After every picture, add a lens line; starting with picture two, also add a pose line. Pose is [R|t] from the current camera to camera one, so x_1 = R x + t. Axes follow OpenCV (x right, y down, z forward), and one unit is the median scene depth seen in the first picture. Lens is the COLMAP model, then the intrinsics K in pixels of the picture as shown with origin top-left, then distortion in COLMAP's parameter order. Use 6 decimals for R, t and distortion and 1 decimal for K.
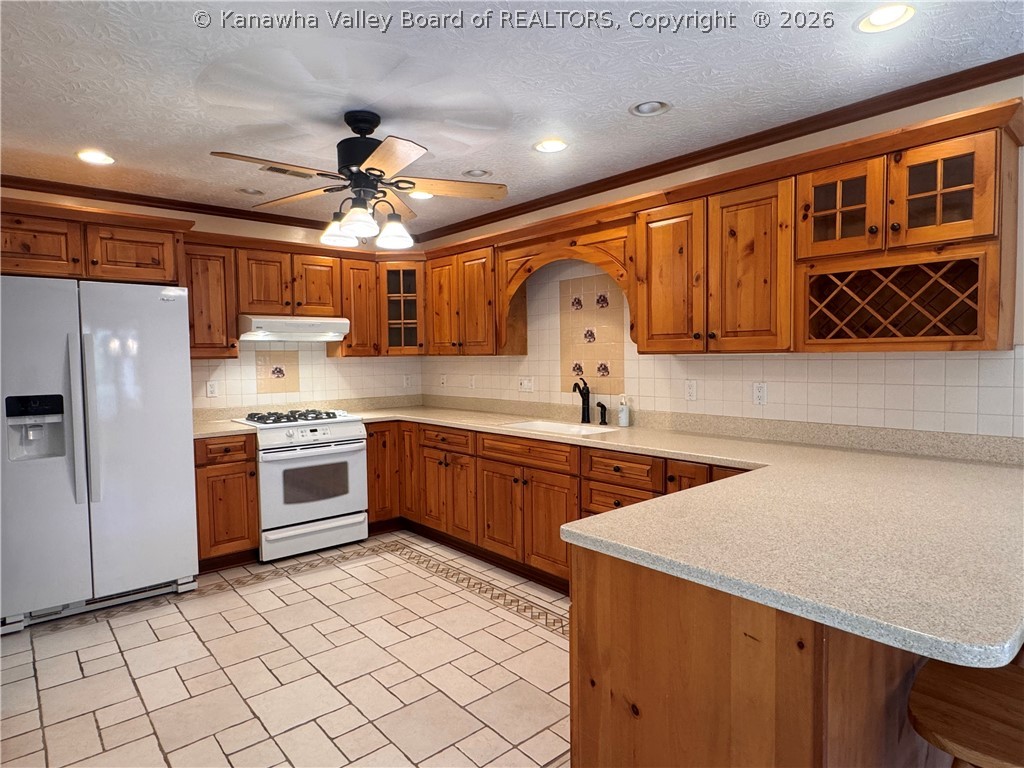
lens RADIAL K [[589.6, 0, 507.9], [0, 589.6, 383.4], [0, 0, 1]] dist [-0.009178, -0.001551]
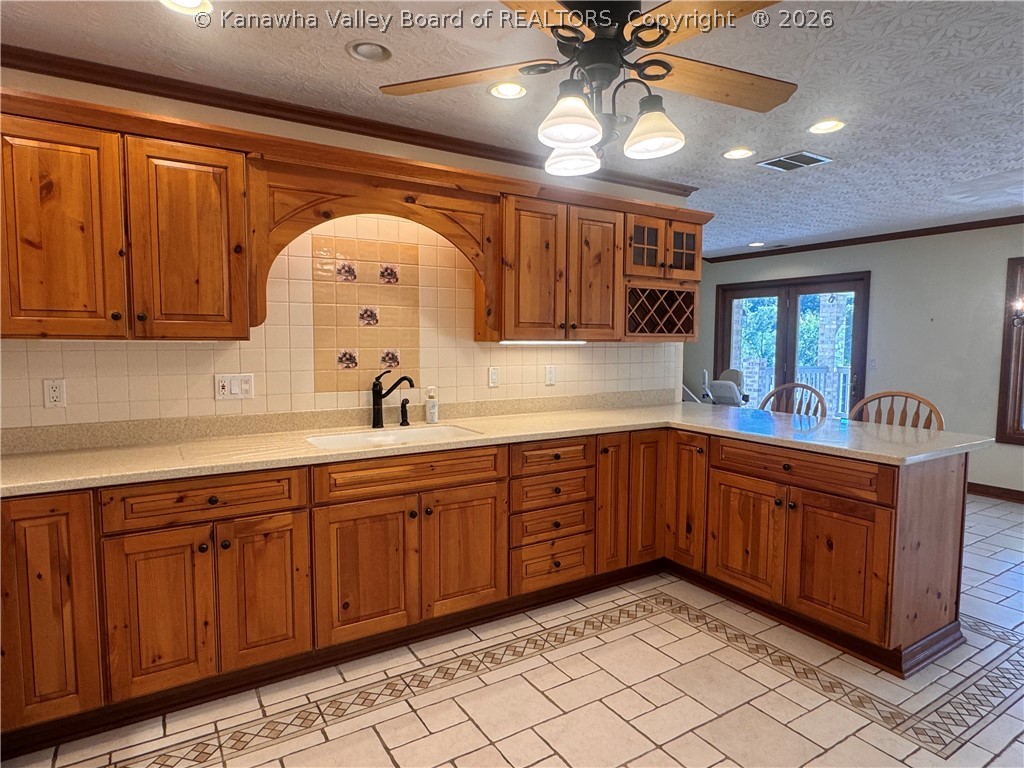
lens RADIAL K [[589.6, 0, 507.9], [0, 589.6, 384.9], [0, 0, 1]] dist [-0.009178, -0.001551]
pose [[0.152125, -0.062035, 0.986412, -0.723307], [0.040314, 0.997587, 0.056521, -0.032195], [-0.987539, 0.031168, 0.154259, 0.829267]]
